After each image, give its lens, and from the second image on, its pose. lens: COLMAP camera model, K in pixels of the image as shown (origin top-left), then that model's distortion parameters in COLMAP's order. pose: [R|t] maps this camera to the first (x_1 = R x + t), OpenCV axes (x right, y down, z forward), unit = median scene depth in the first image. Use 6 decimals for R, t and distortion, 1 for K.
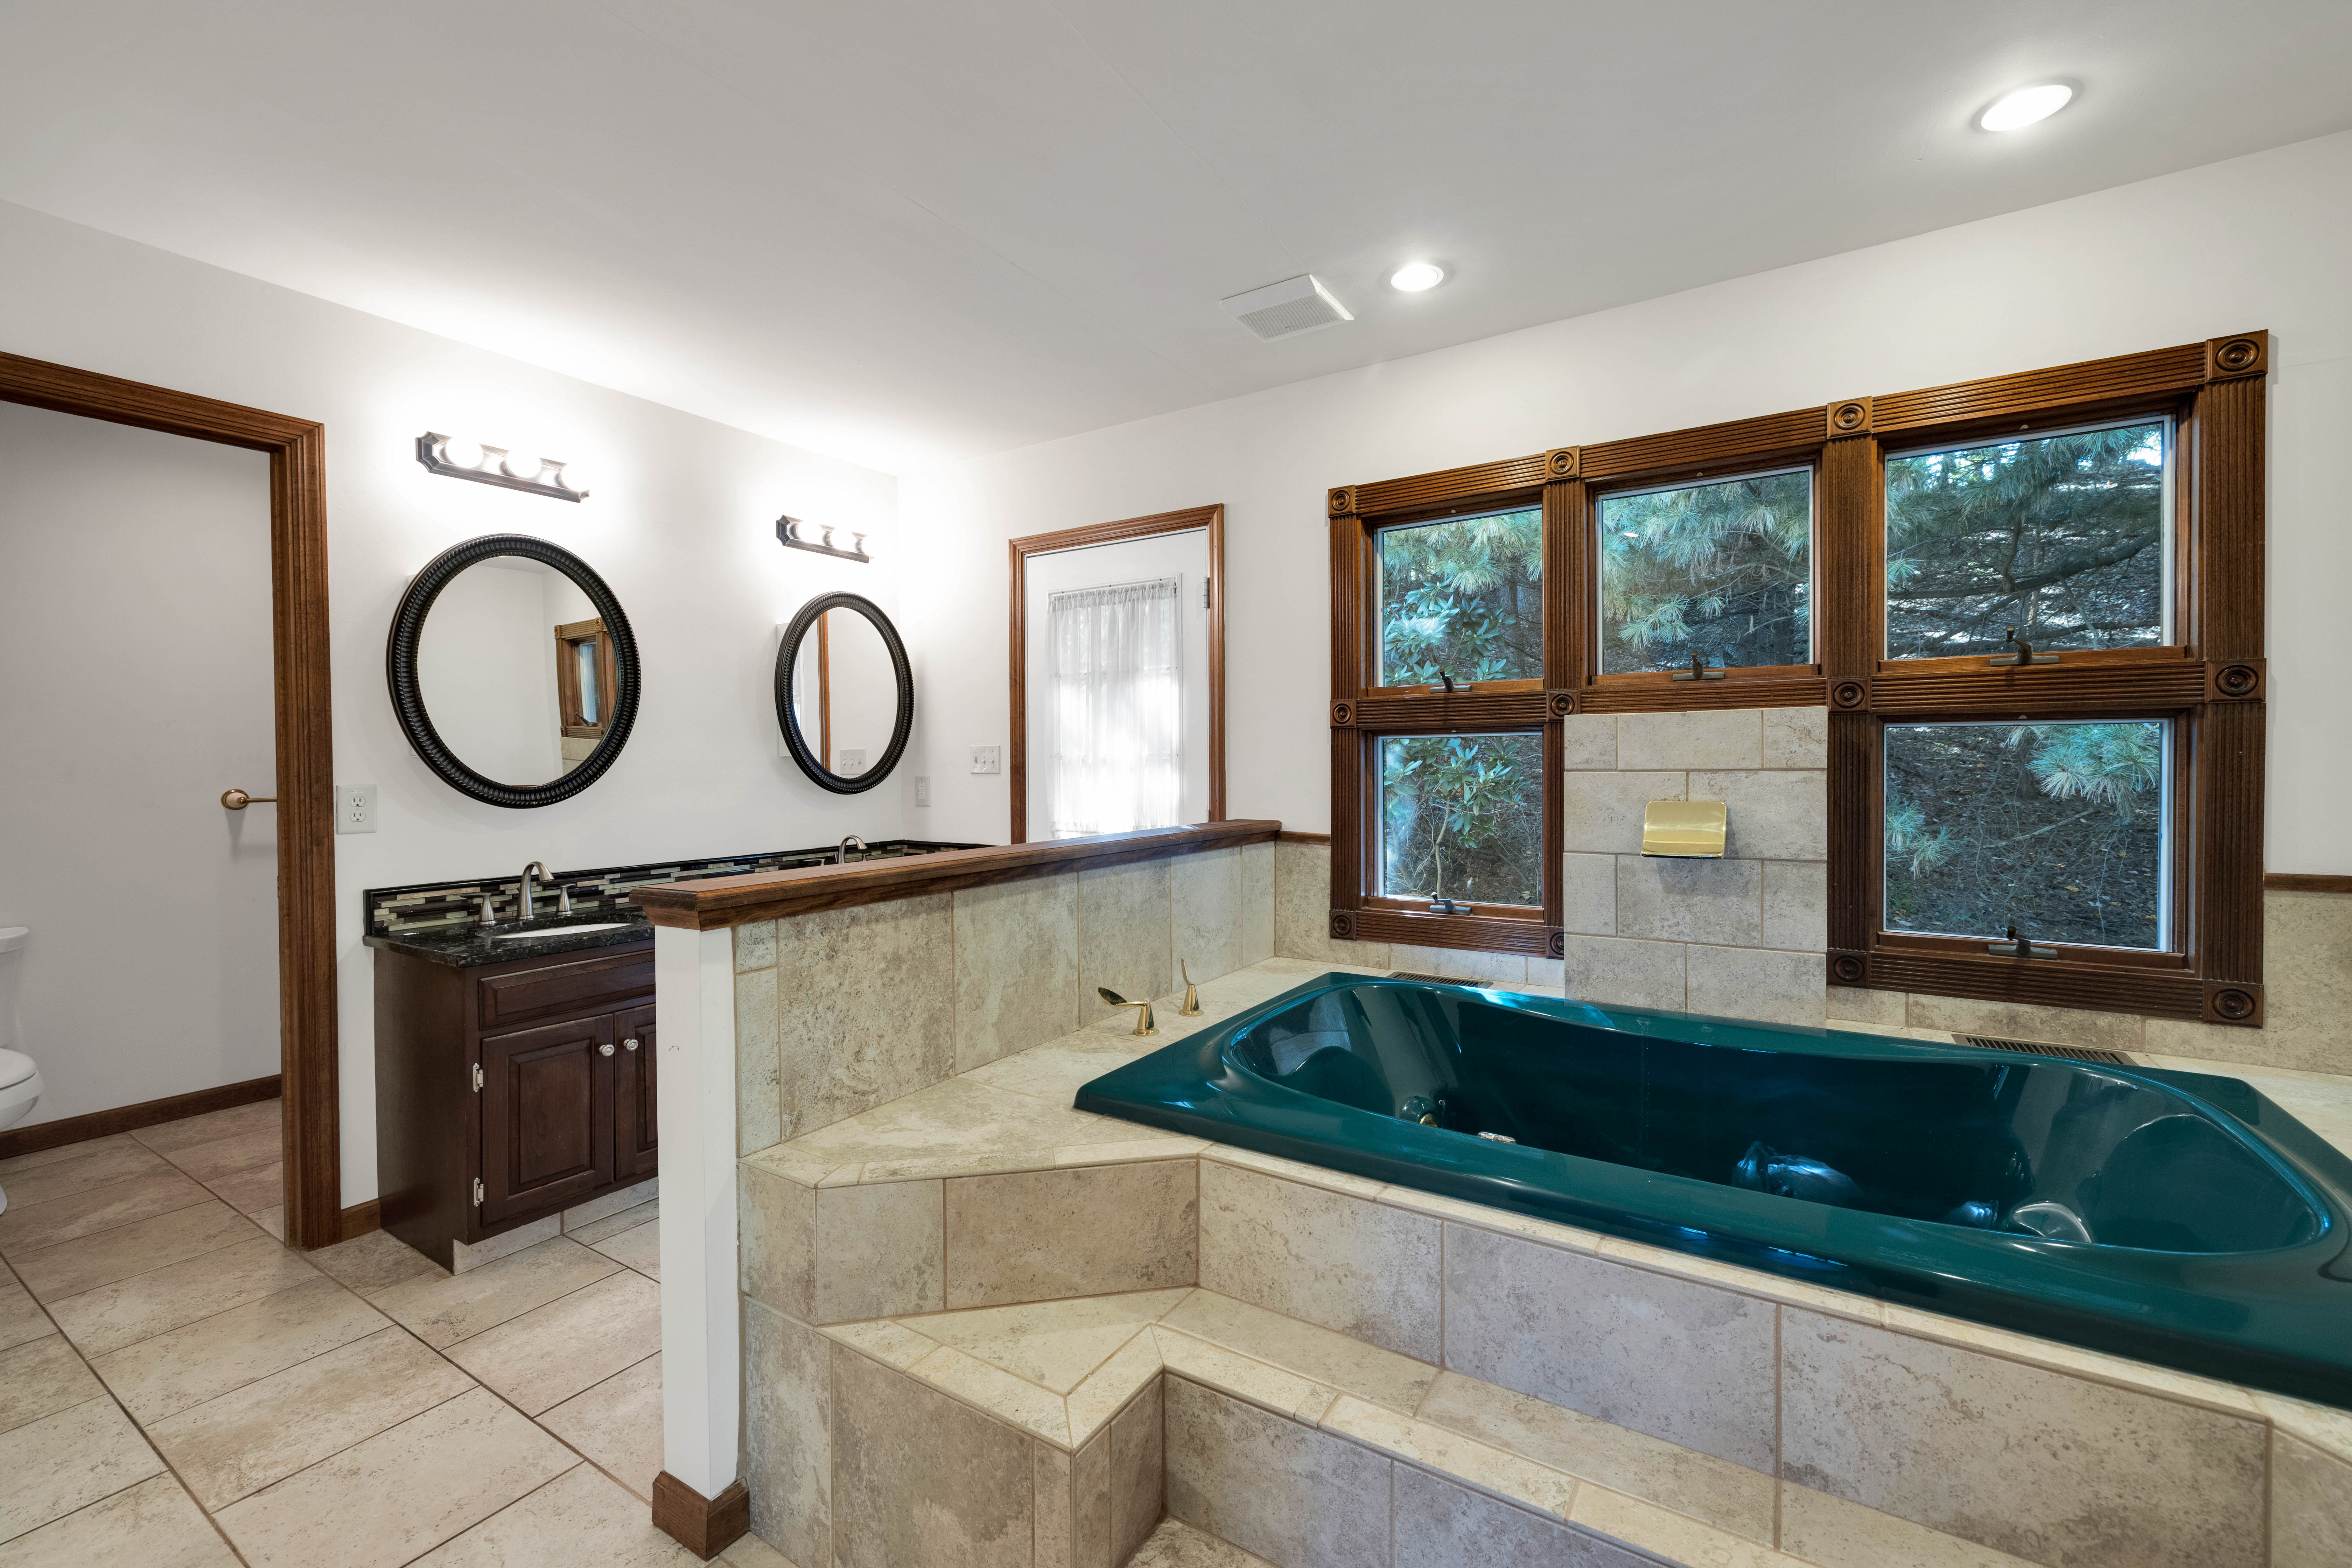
lens RADIAL K [[981.0, 0, 1174.5], [0, 981.0, 776.1], [0, 0, 1]] dist [0.000100, 0.000009]
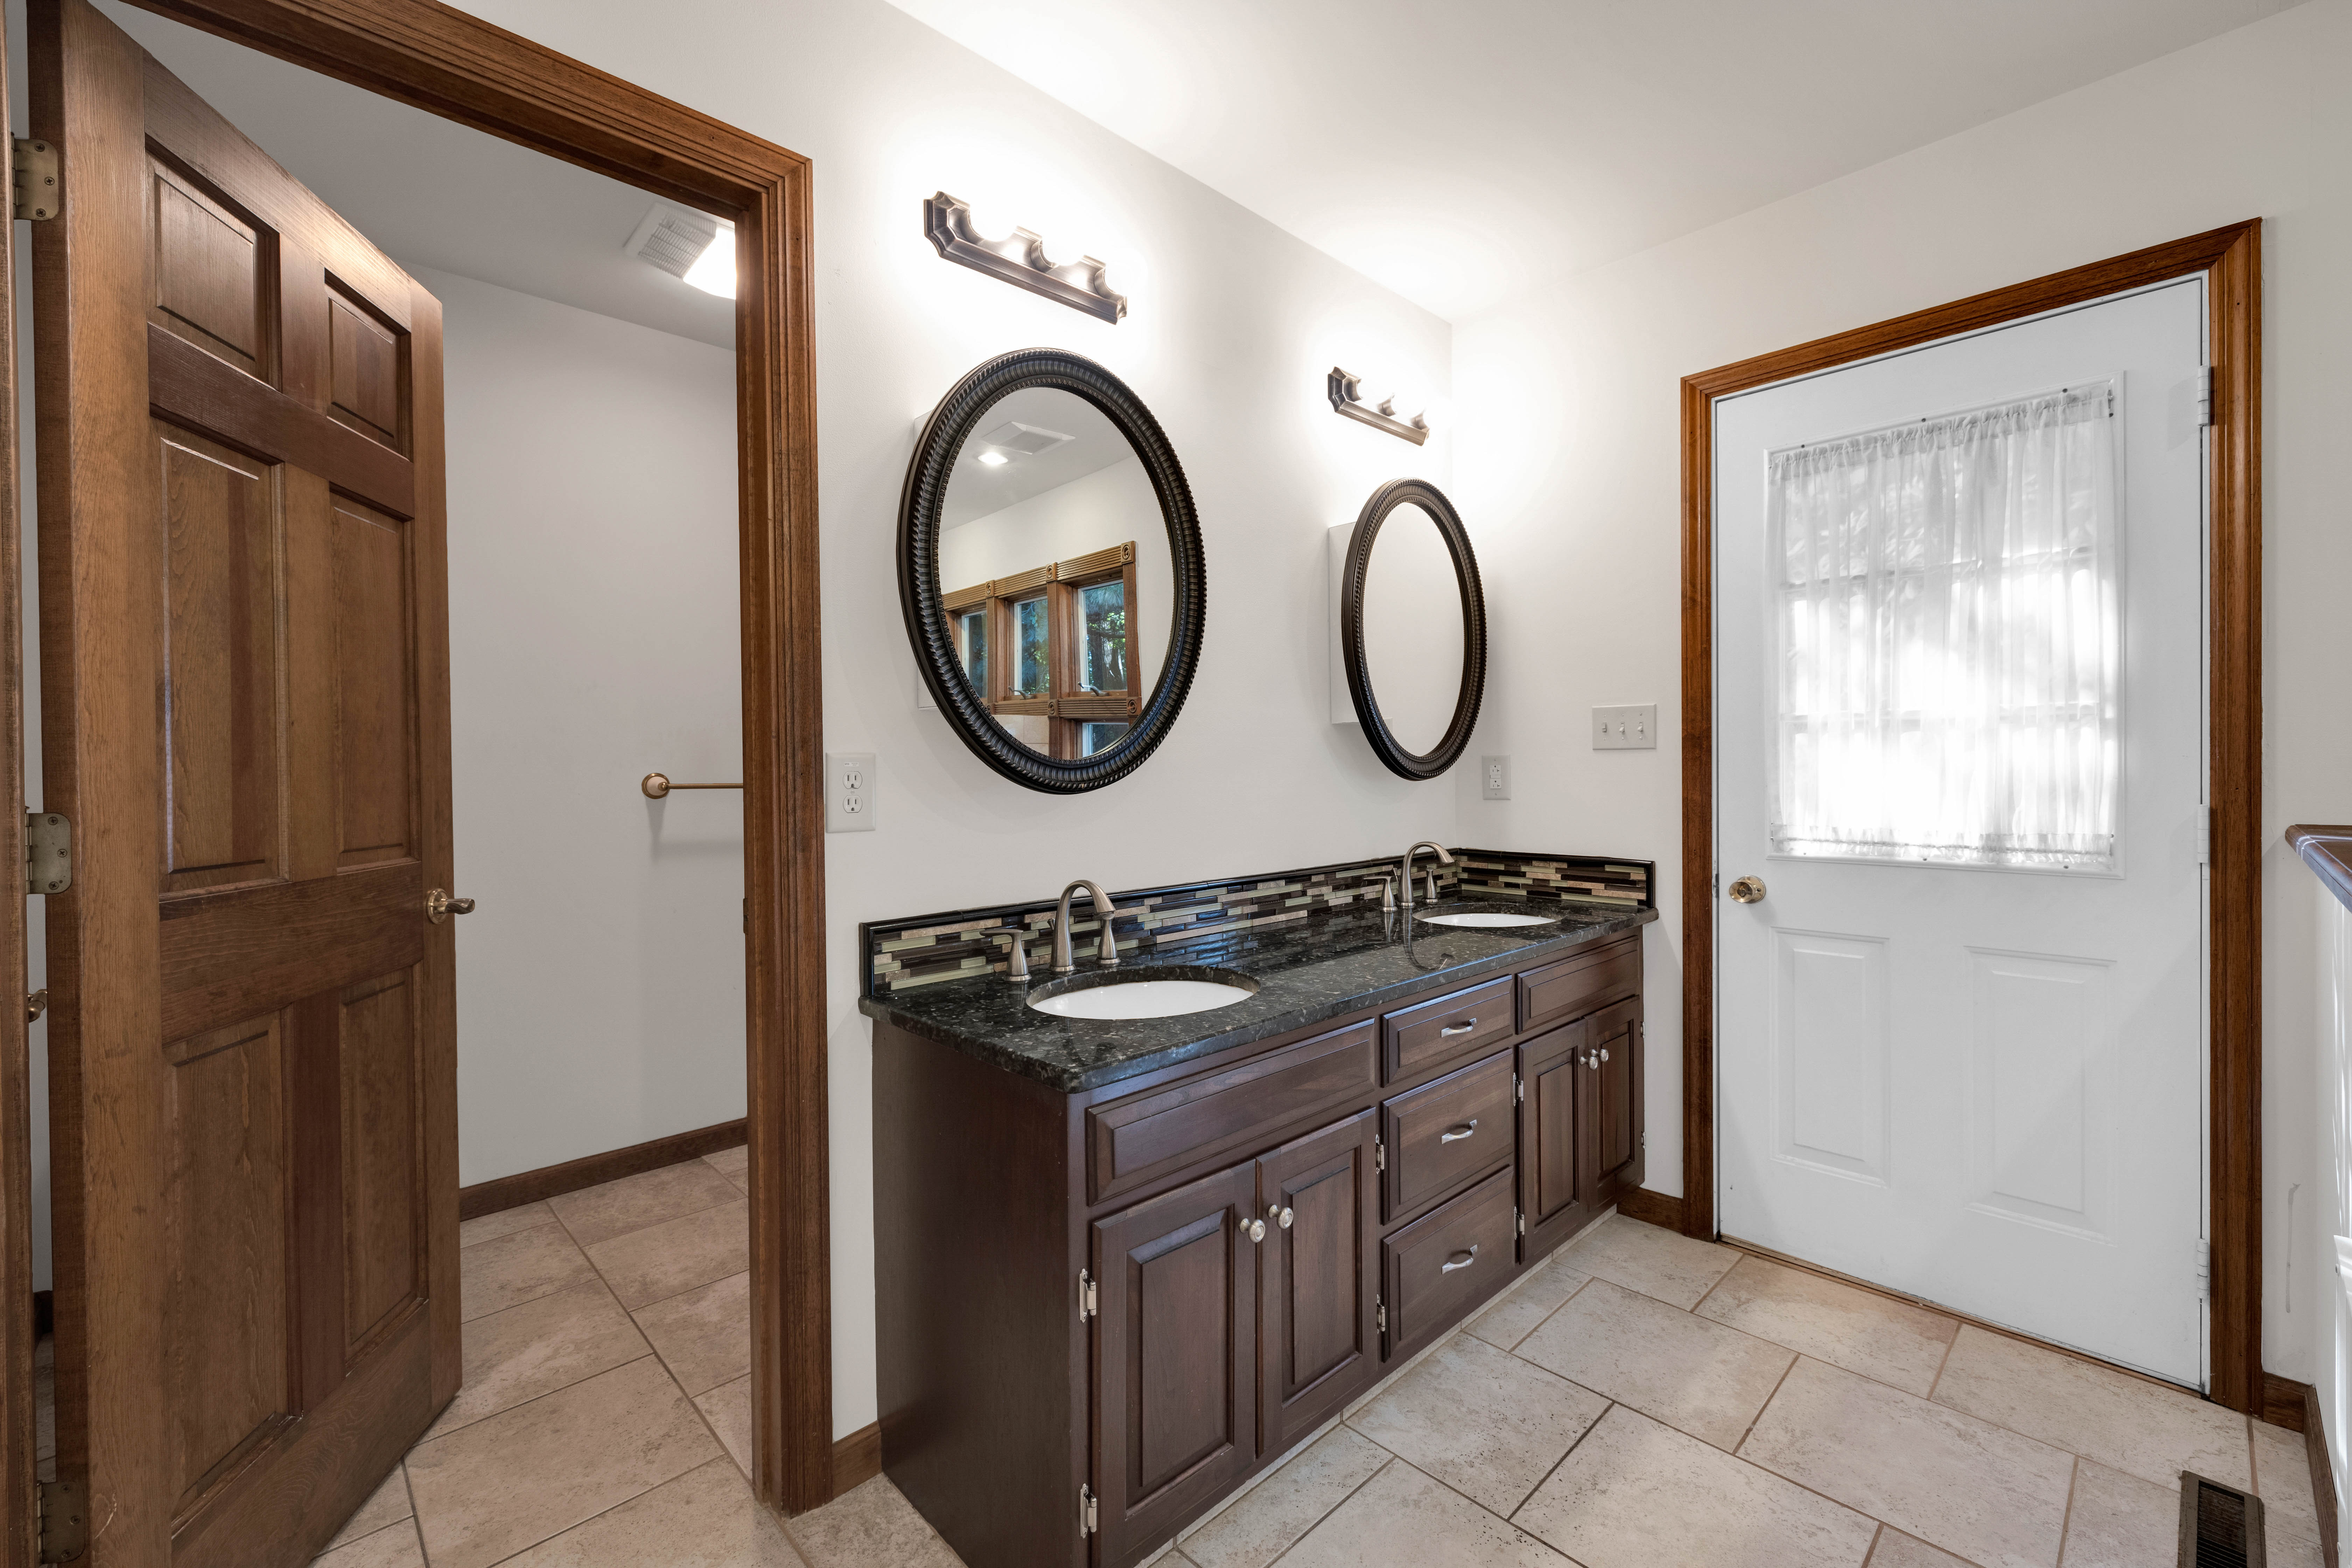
lens RADIAL K [[981.0, 0, 1175.1], [0, 981.0, 775.8], [0, 0, 1]] dist [0.000100, 0.000009]
pose [[0.969847, -0.000356, -0.243715, -0.478447], [0.000038, 0.999999, -0.001310, 0.023758], [0.243716, 0.001261, 0.969846, 0.444706]]
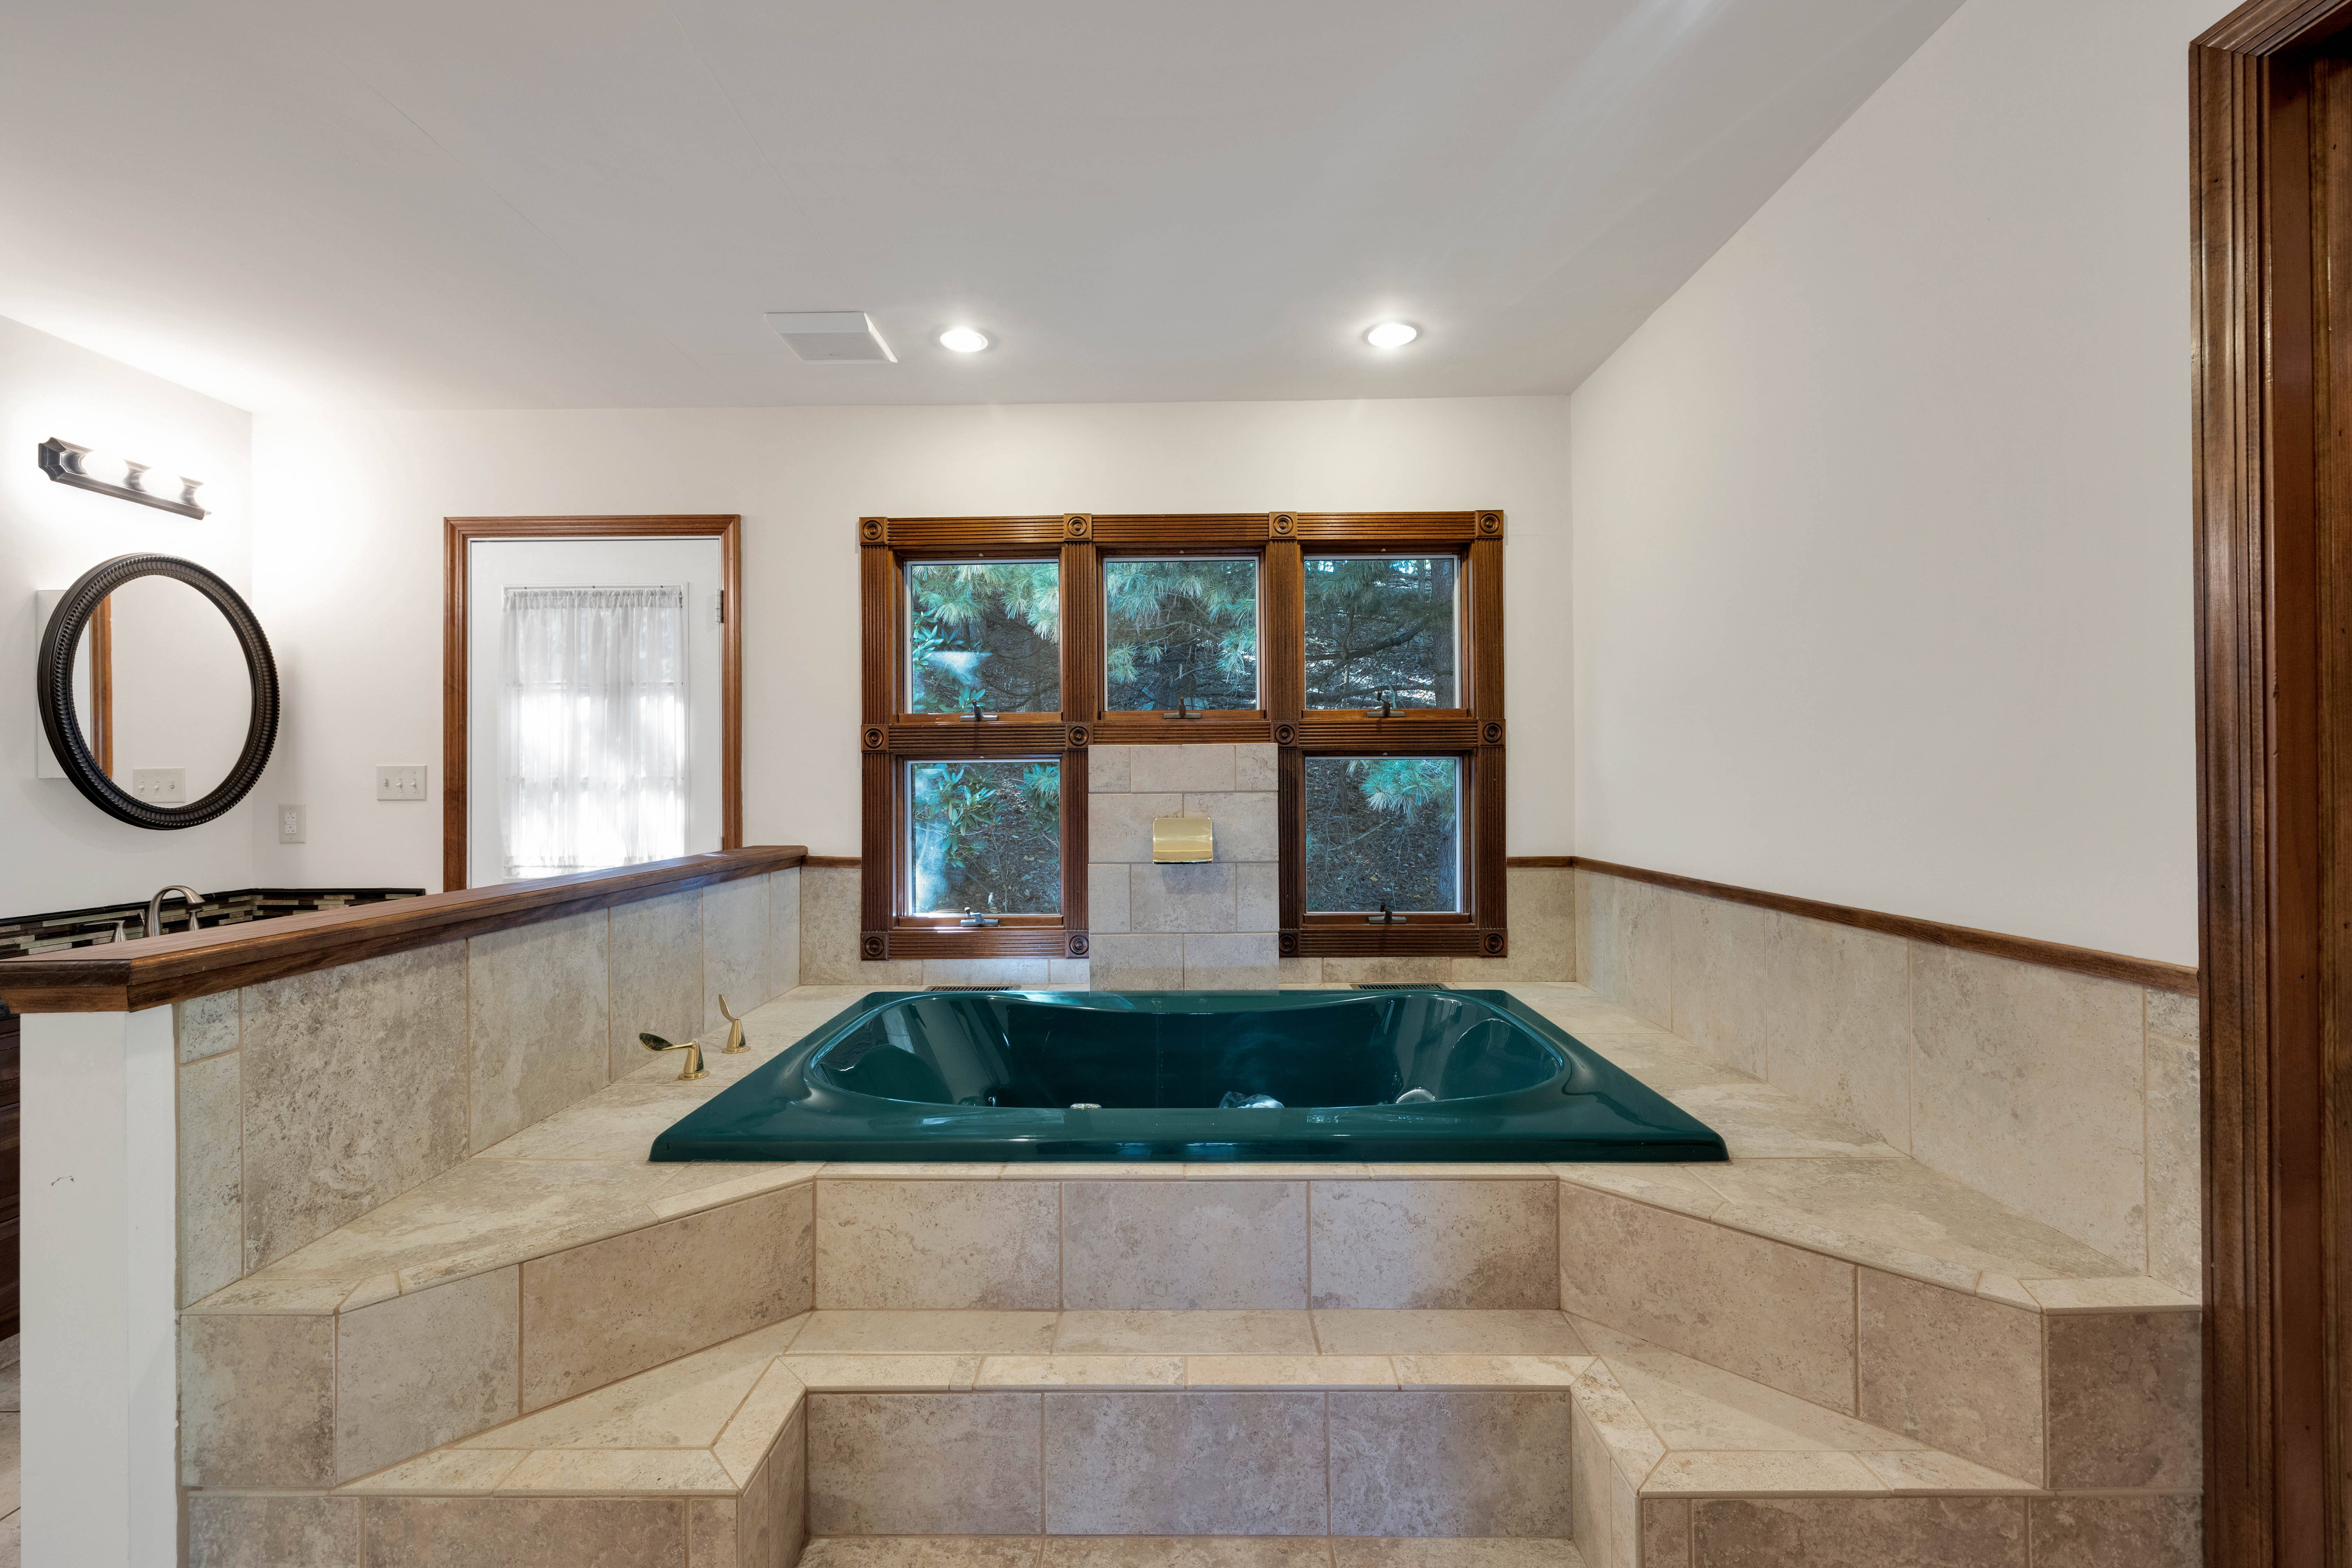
lens RADIAL K [[981.0, 0, 1176.4], [0, 981.0, 775.2], [0, 0, 1]] dist [0.000100, 0.000009]
pose [[0.848628, 0.005548, 0.528961, -0.117373], [0.007736, 0.999708, -0.022896, 0.000642], [-0.528933, 0.023523, 0.848337, -0.034083]]
